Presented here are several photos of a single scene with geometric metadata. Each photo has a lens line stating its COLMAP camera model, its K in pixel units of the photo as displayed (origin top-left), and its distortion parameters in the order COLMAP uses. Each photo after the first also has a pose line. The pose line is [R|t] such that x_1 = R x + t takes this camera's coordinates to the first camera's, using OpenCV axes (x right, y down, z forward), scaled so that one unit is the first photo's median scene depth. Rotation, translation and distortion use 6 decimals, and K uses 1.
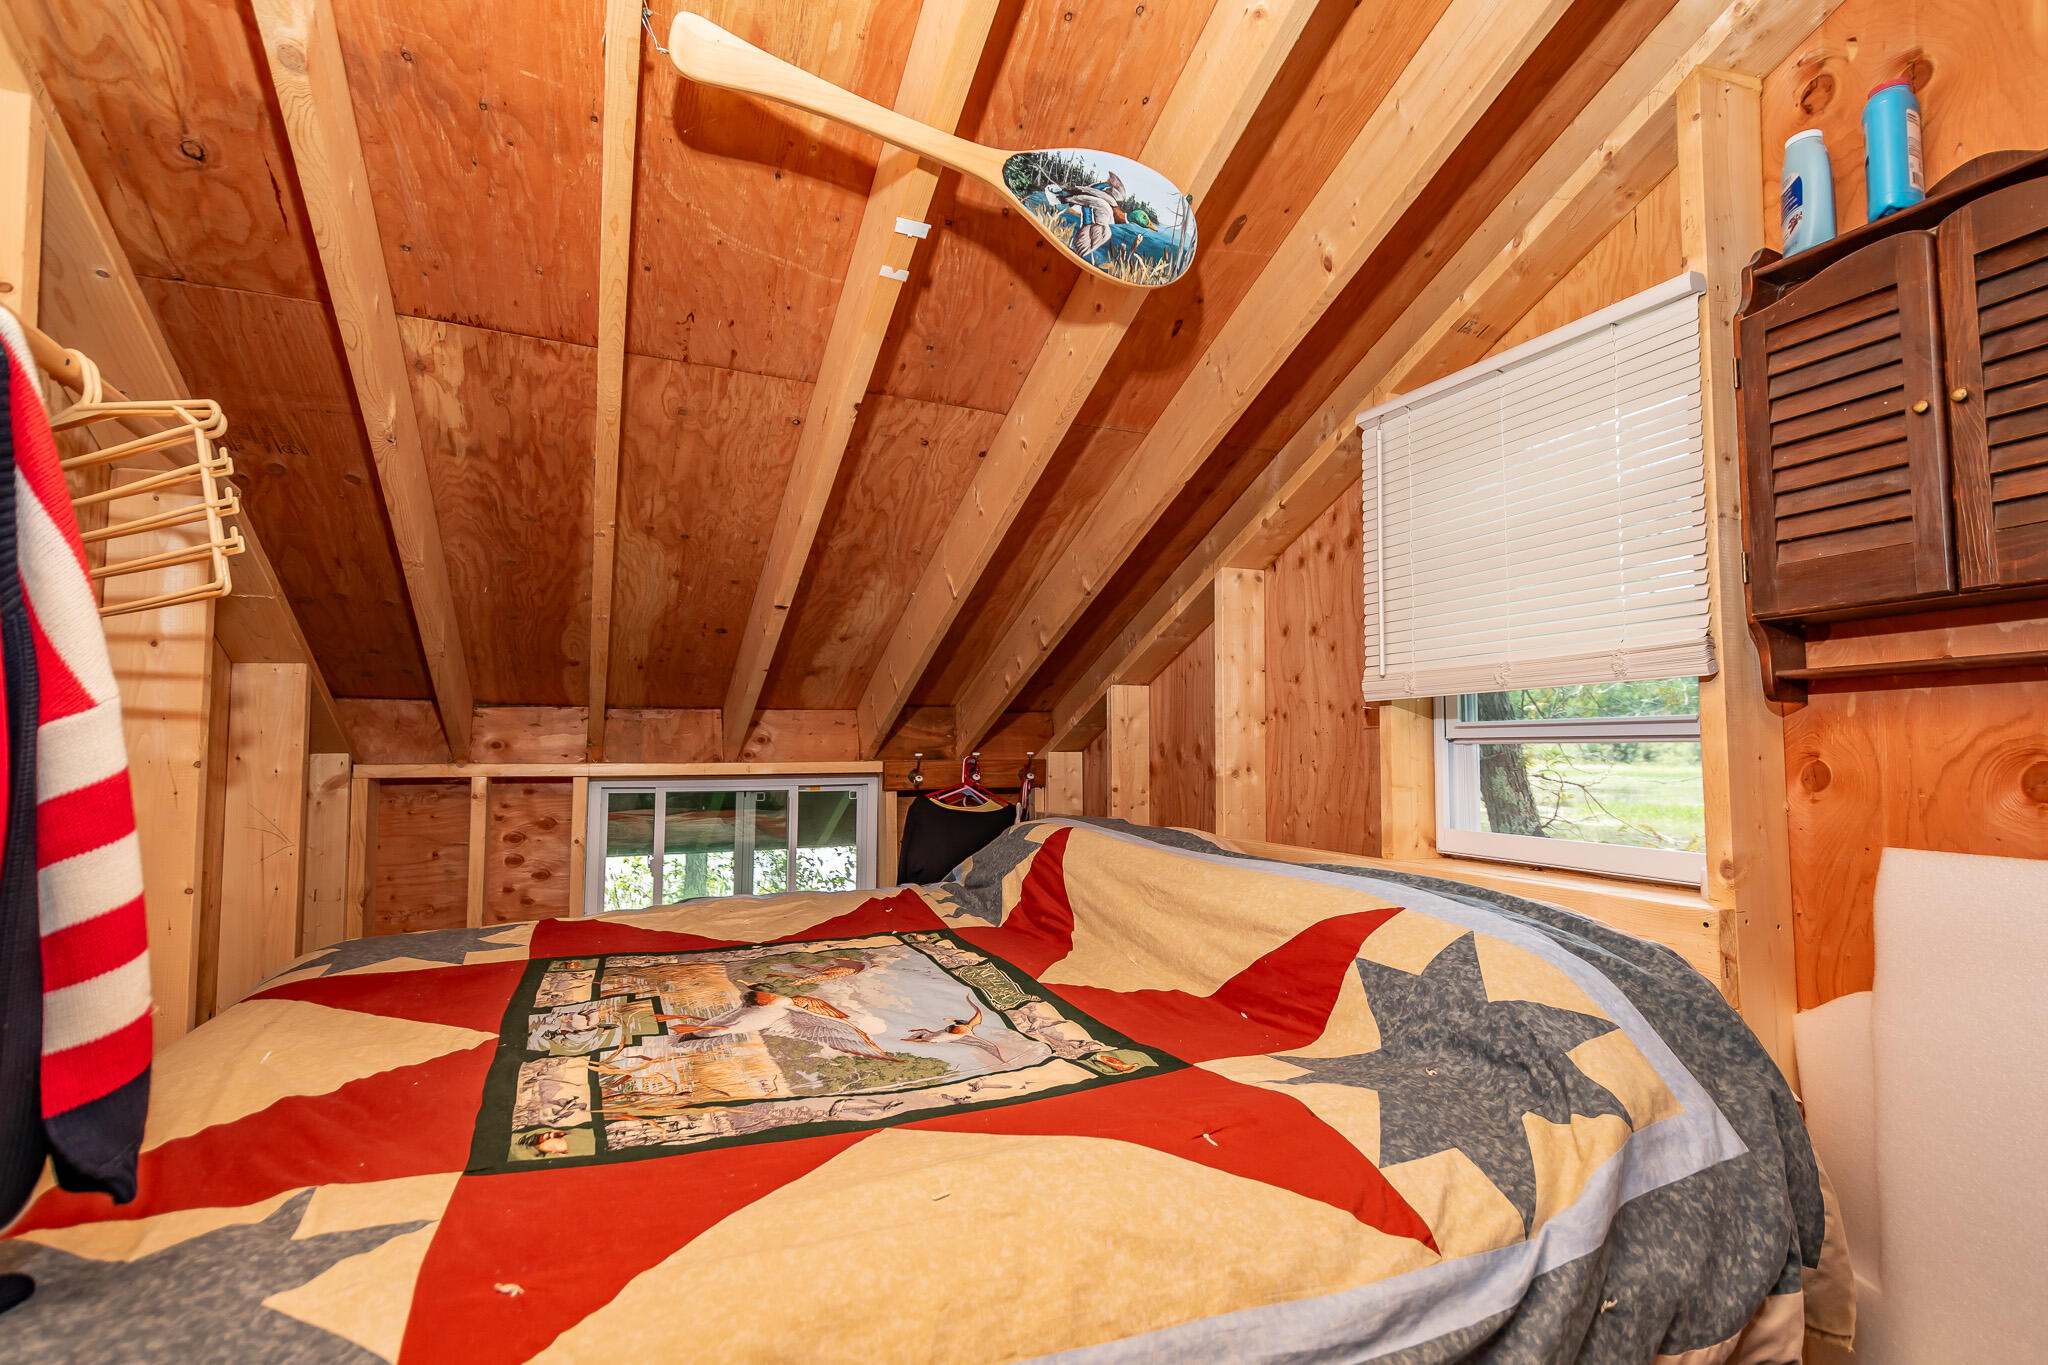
lens RADIAL K [[941.5, 0, 1115.1], [0, 941.5, 690.1], [0, 0, 1]] dist [0.023092, -0.009931]
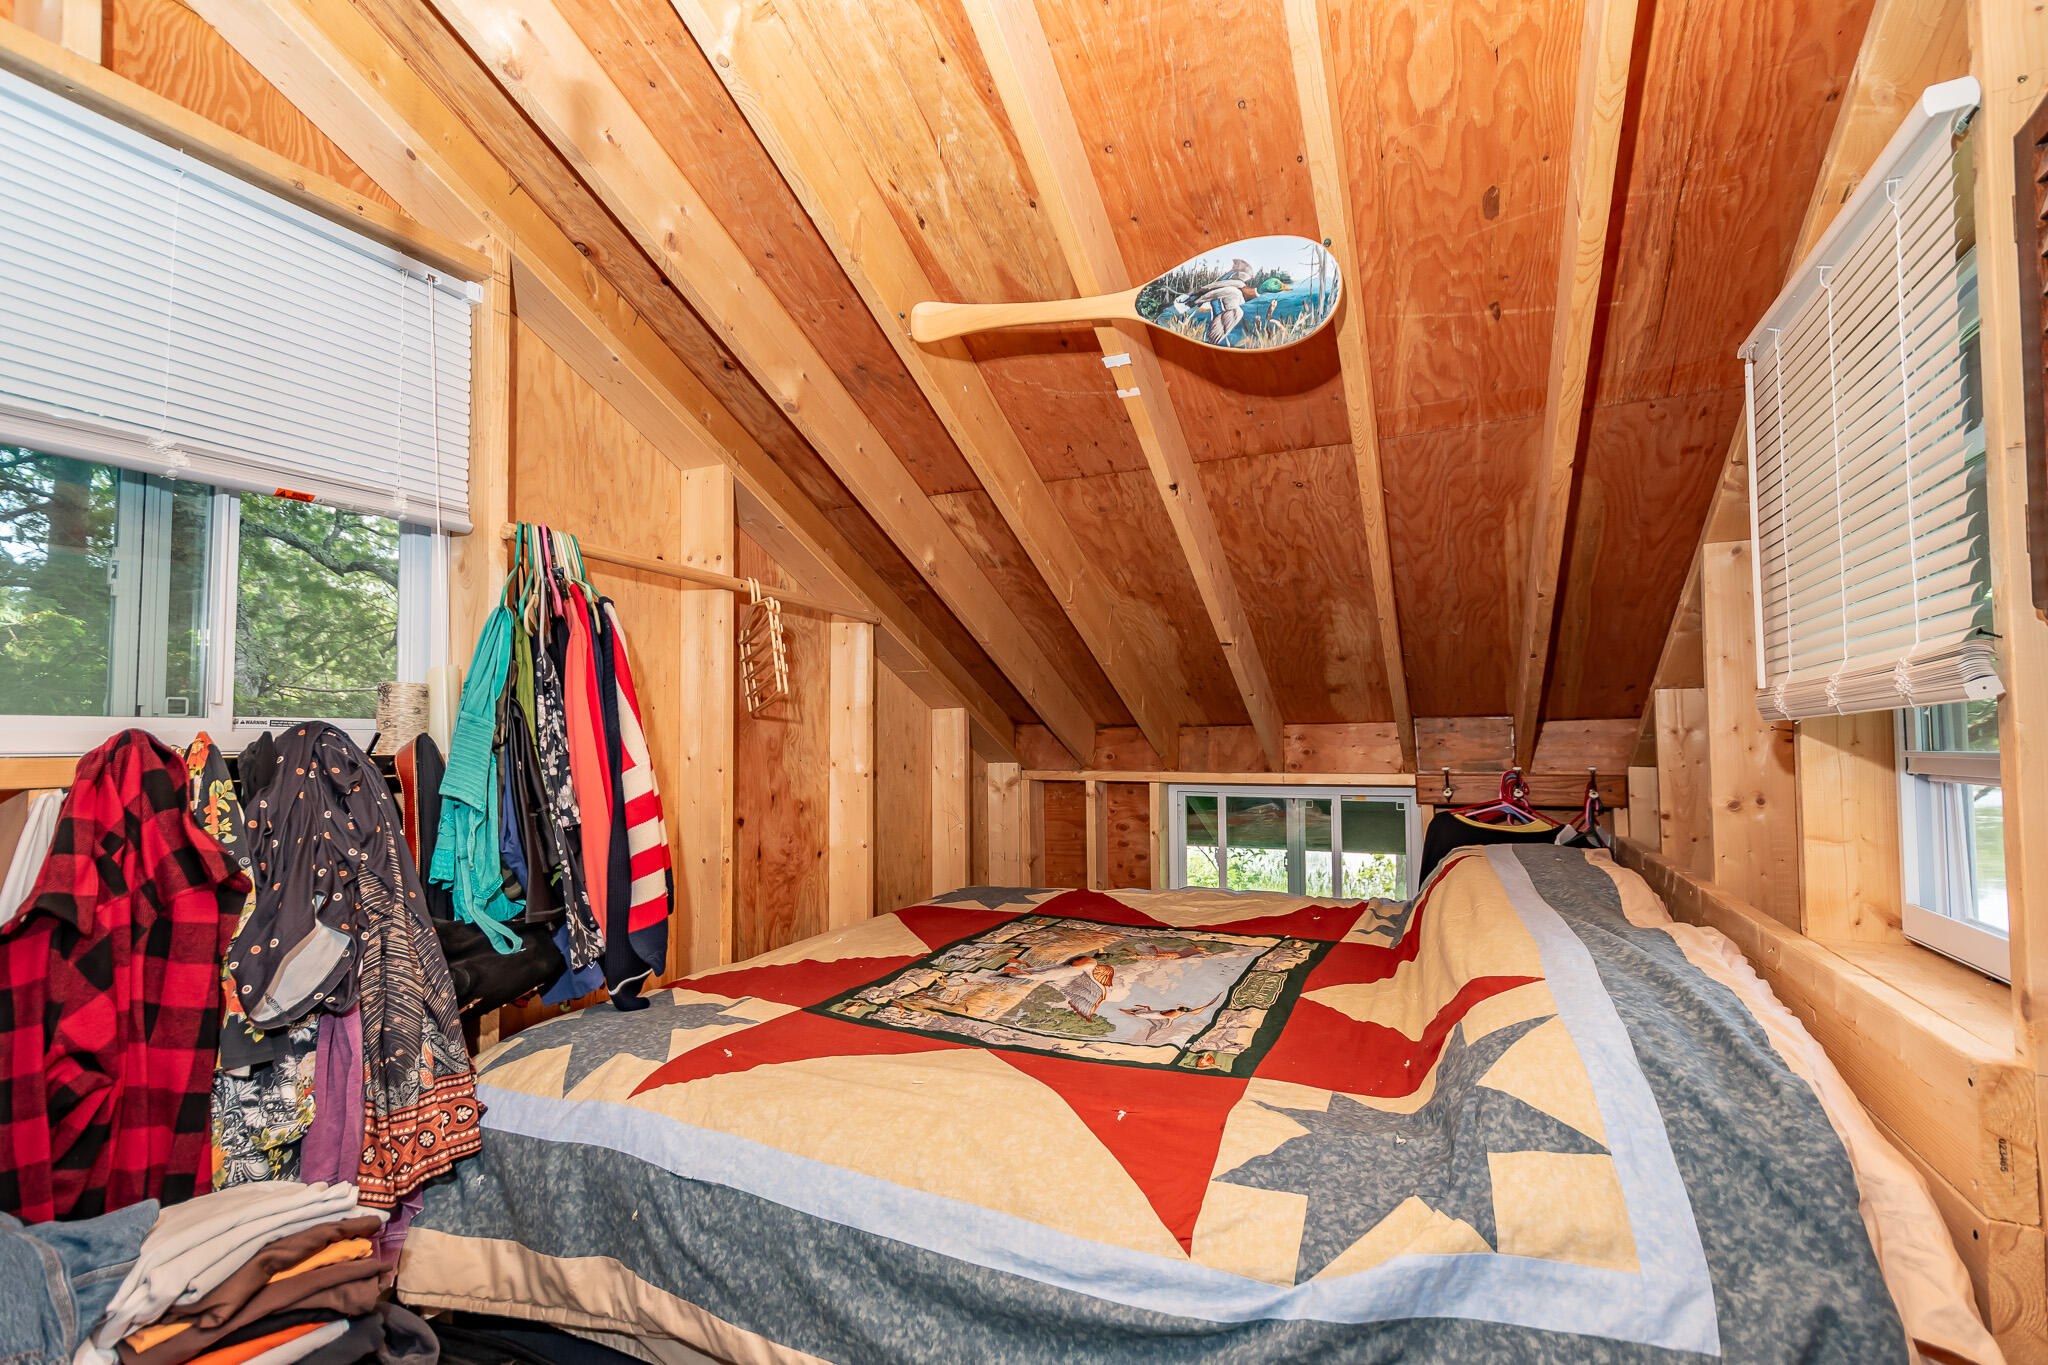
lens RADIAL K [[962.6, 0, 1036.8], [0, 962.6, 690.6], [0, 0, 1]] dist [0.020764, -0.008243]
pose [[0.656112, -0.043015, -0.753437, 0.687136], [0.047294, 0.998755, -0.015836, -0.040443], [0.753180, -0.025243, 0.657330, 0.076875]]
